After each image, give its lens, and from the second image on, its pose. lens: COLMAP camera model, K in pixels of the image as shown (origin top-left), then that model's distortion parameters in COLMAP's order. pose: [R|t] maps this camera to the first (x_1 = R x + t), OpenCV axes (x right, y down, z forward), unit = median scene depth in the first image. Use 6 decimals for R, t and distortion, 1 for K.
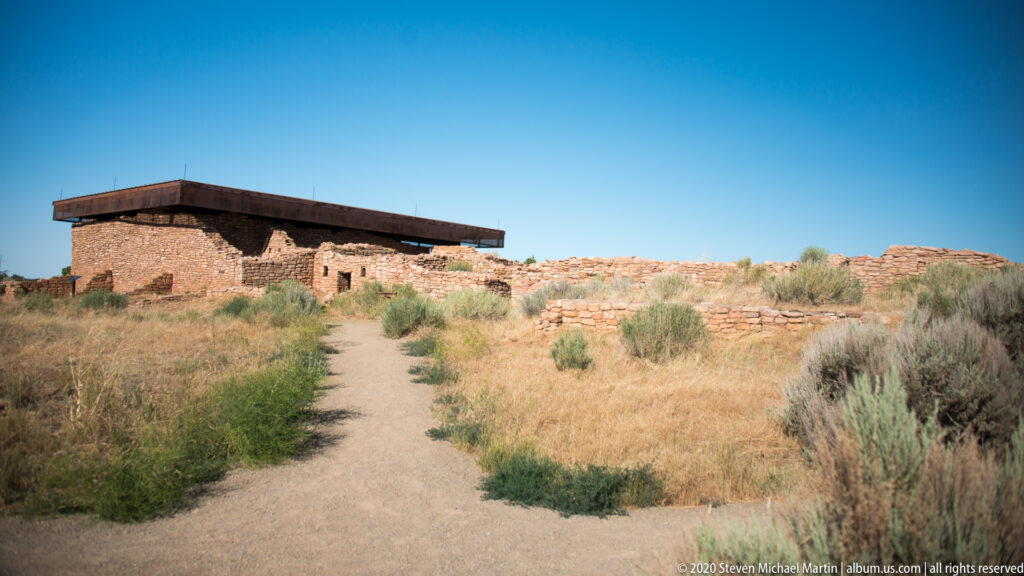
lens RADIAL K [[819.6, 0, 507.3], [0, 819.6, 286.2], [0, 0, 1]] dist [0.030511, -0.042406]
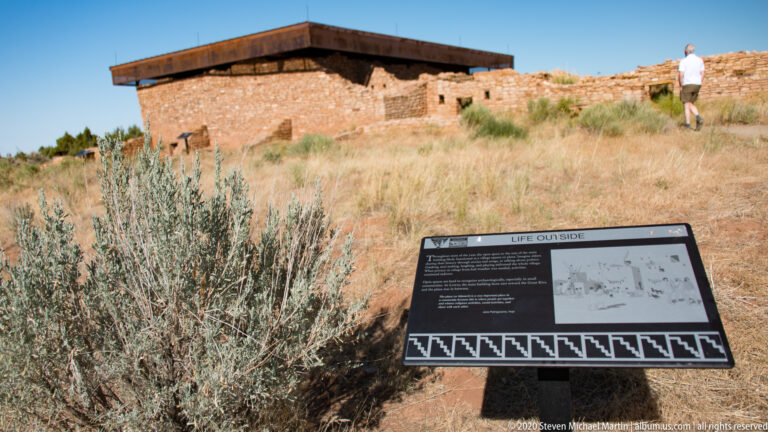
lens RADIAL K [[614.7, 0, 383.0], [0, 614.7, 217.7], [0, 0, 1]] dist [0.030511, -0.042406]
pose [[0.981088, -0.136272, 0.137460, -0.407458], [0.113582, 0.980360, 0.161223, -0.004984], [-0.156730, -0.142561, 0.977298, 0.196494]]
